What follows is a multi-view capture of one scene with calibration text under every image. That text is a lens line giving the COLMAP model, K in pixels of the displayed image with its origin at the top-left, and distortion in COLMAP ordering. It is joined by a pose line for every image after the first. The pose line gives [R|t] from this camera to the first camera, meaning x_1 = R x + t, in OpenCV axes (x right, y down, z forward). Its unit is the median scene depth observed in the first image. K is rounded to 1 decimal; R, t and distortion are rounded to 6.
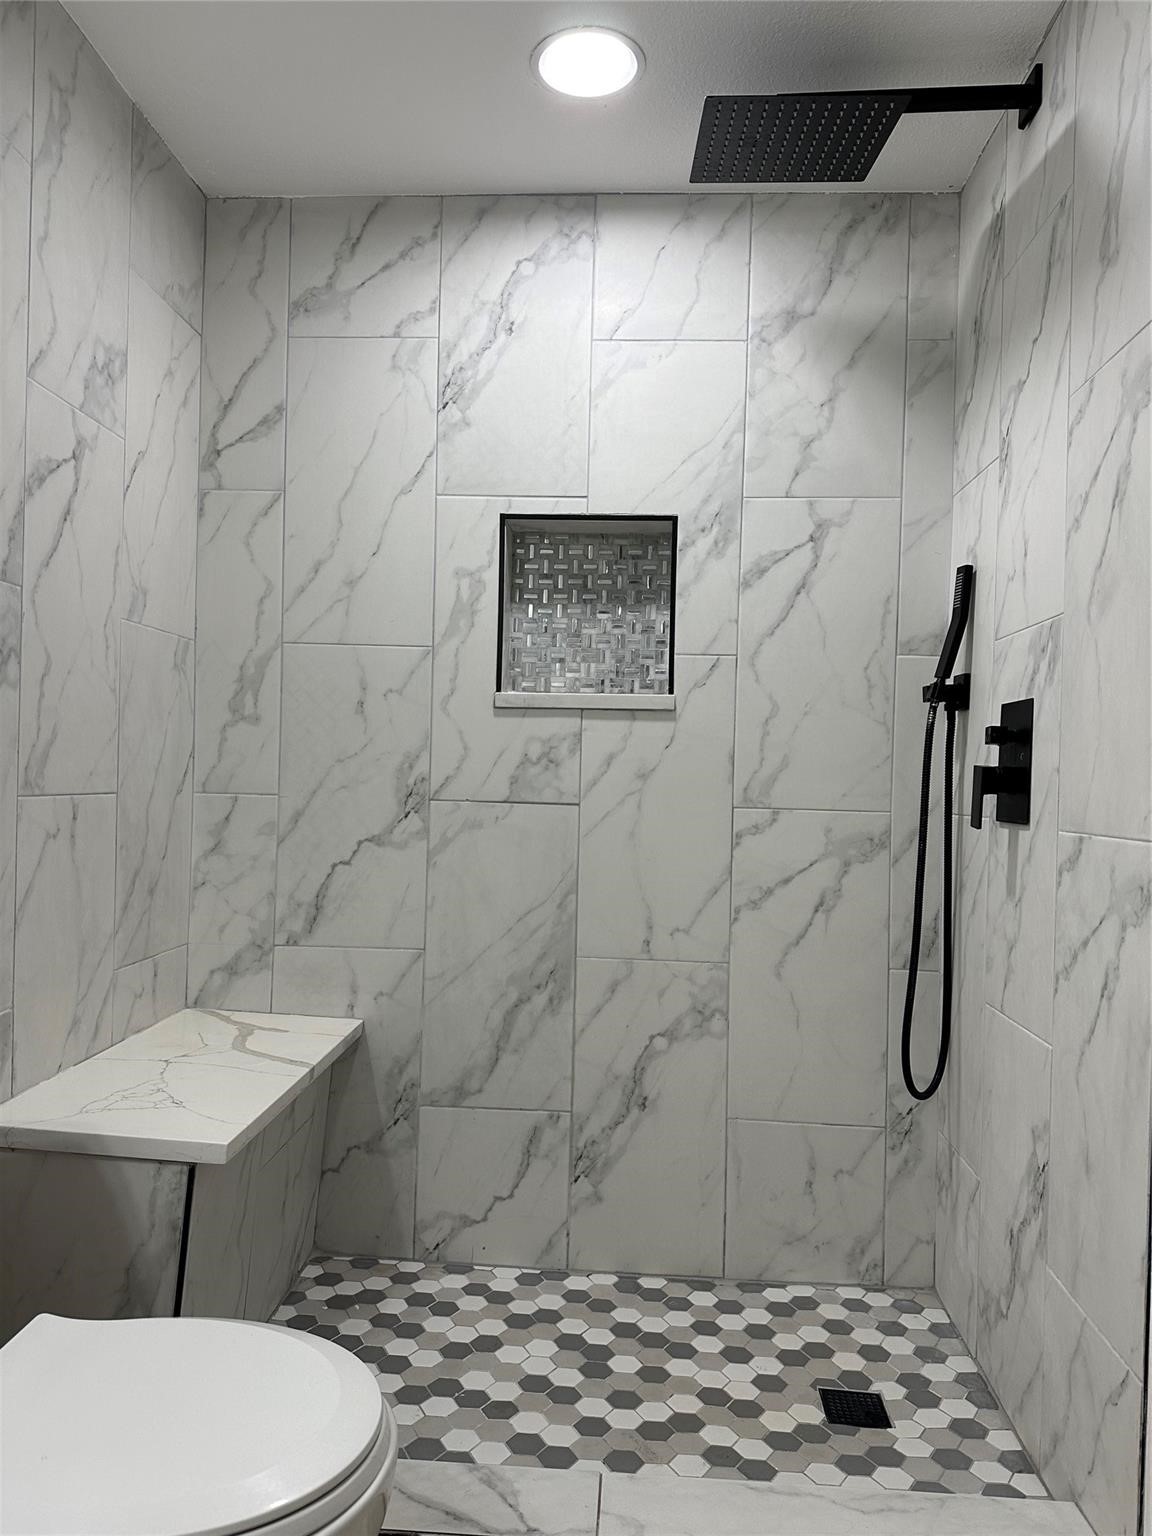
lens RADIAL K [[1072.6, 0, 578.7], [0, 1072.6, 774.6], [0, 0, 1]] dist [0.091895, -0.132261]
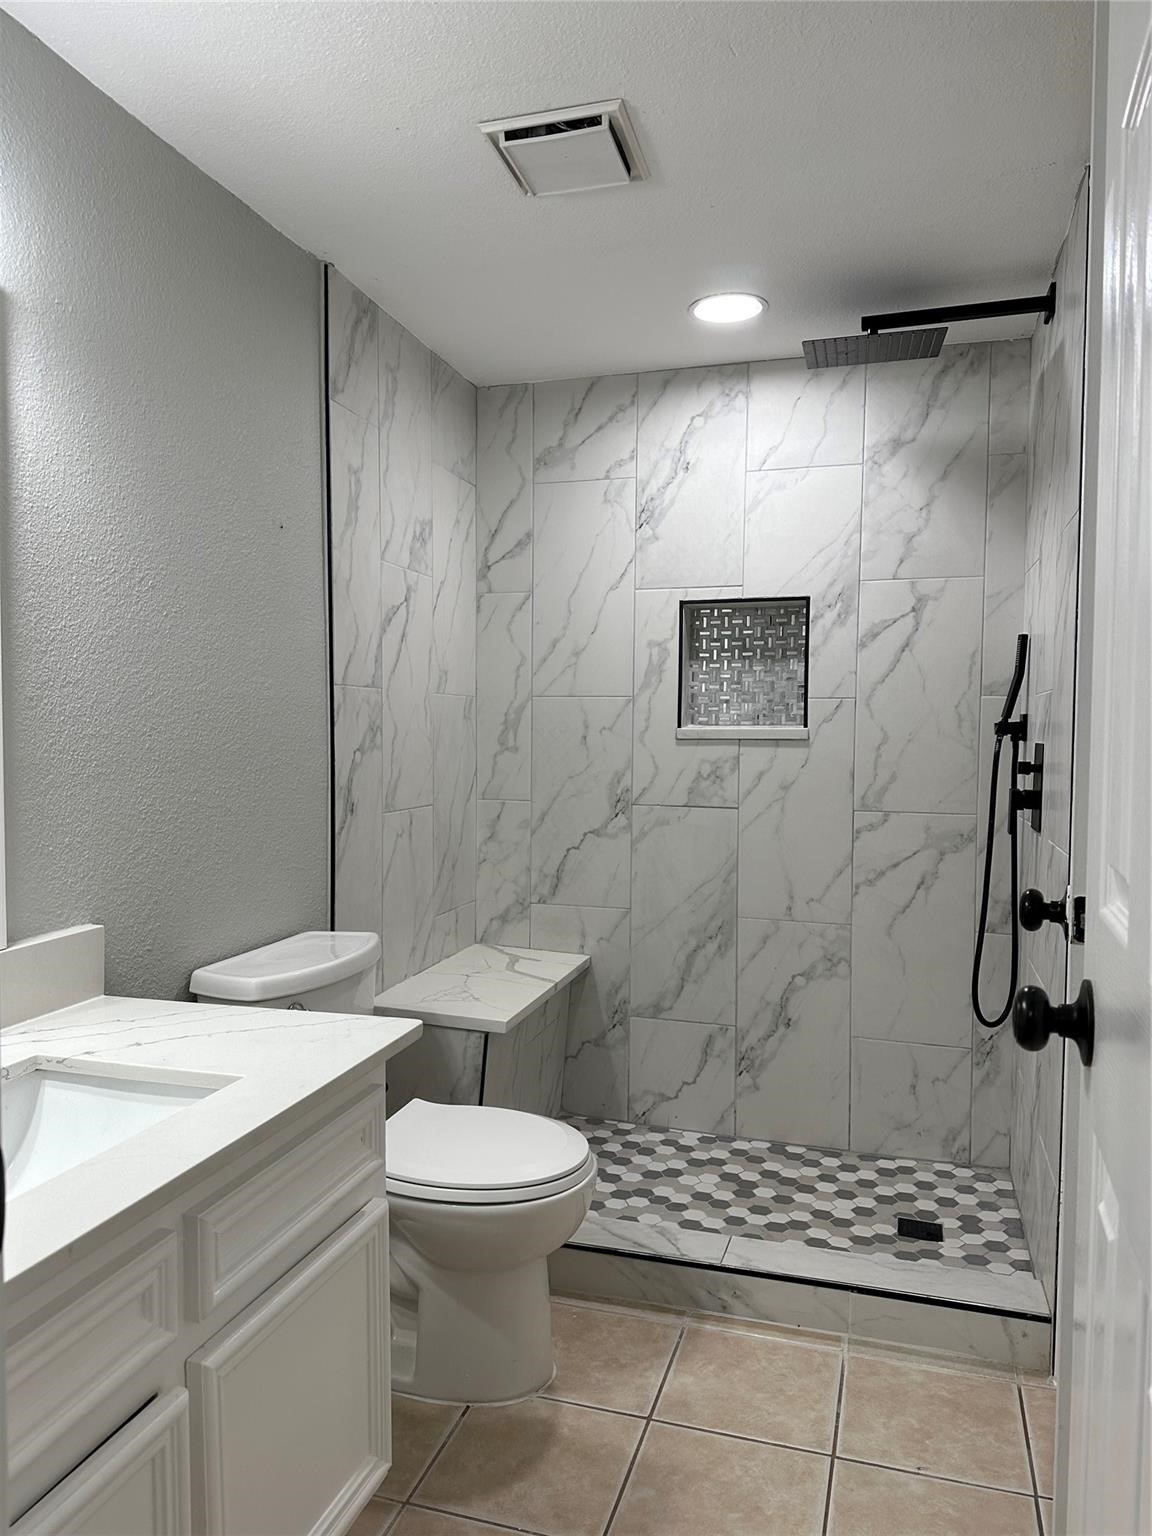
lens RADIAL K [[1072.6, 0, 575.4], [0, 1072.6, 778.0], [0, 0, 1]] dist [0.091895, -0.132261]
pose [[0.973303, -0.005058, -0.229467, 0.115306], [0.015397, 0.998944, 0.043291, -0.075318], [0.229006, -0.045668, 0.972353, -0.402180]]
